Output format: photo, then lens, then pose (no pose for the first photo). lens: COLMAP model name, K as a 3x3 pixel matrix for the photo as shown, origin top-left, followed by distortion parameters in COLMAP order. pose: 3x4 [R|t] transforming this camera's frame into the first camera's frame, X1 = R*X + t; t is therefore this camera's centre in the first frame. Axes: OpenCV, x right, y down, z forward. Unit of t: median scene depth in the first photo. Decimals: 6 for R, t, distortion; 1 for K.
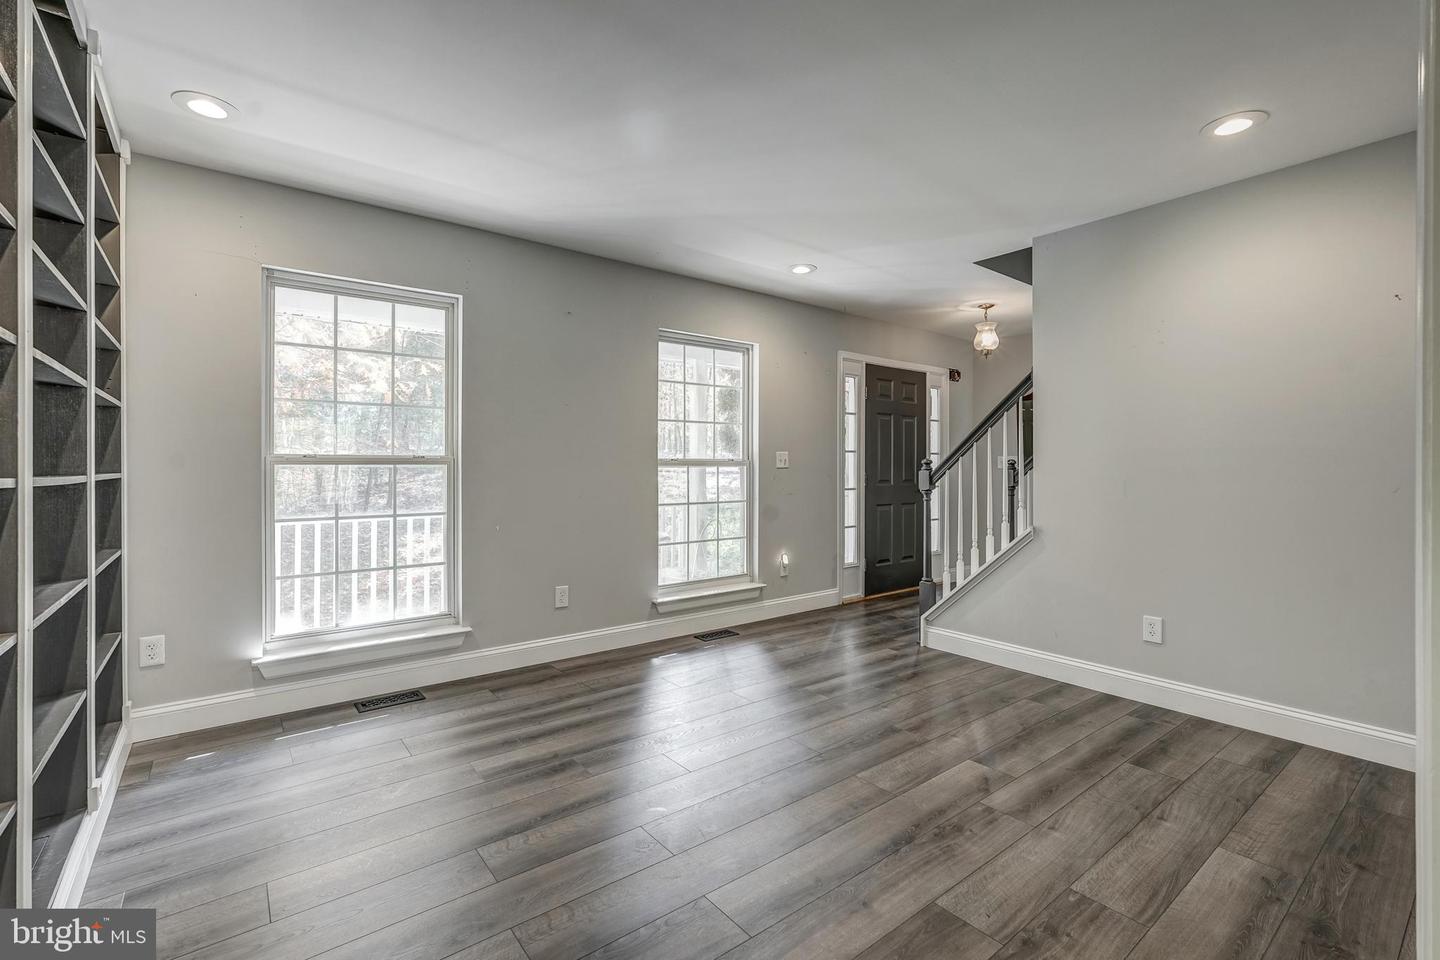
lens RADIAL K [[637.5, 0, 709.5], [0, 637.5, 474.9], [0, 0, 1]] dist [-0.016942, 0.008197]
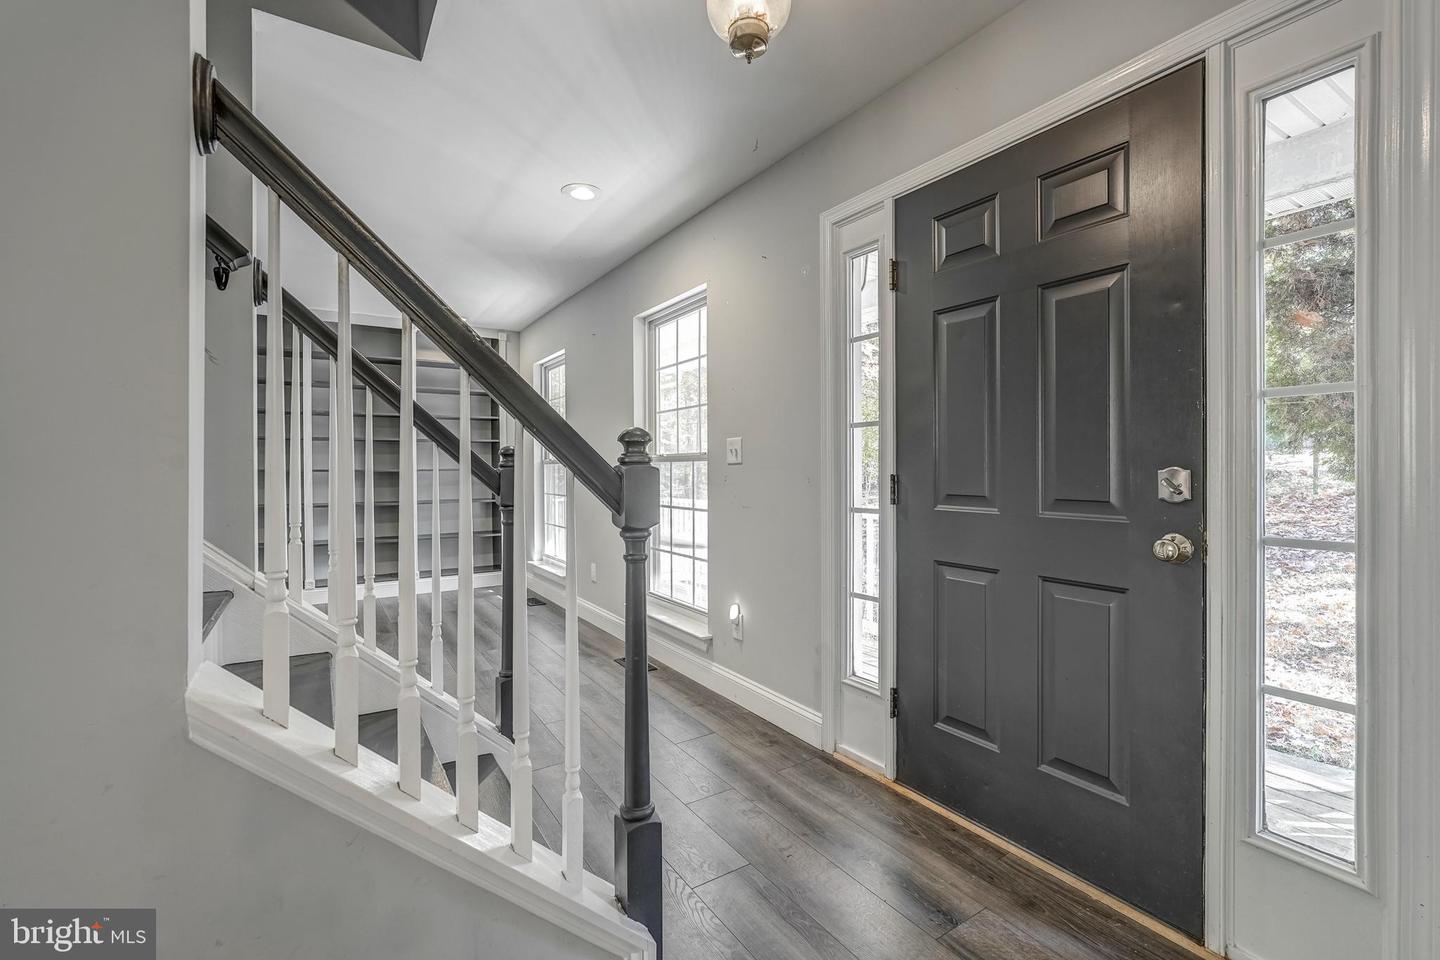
lens RADIAL K [[637.5, 0, 722.7], [0, 637.5, 473.8], [0, 0, 1]] dist [-0.016942, 0.008197]
pose [[-0.083500, 0.002938, -0.996503, 0.682603], [-0.012784, 0.999910, 0.004019, -0.003102], [0.996426, 0.013075, -0.083455, 0.966564]]
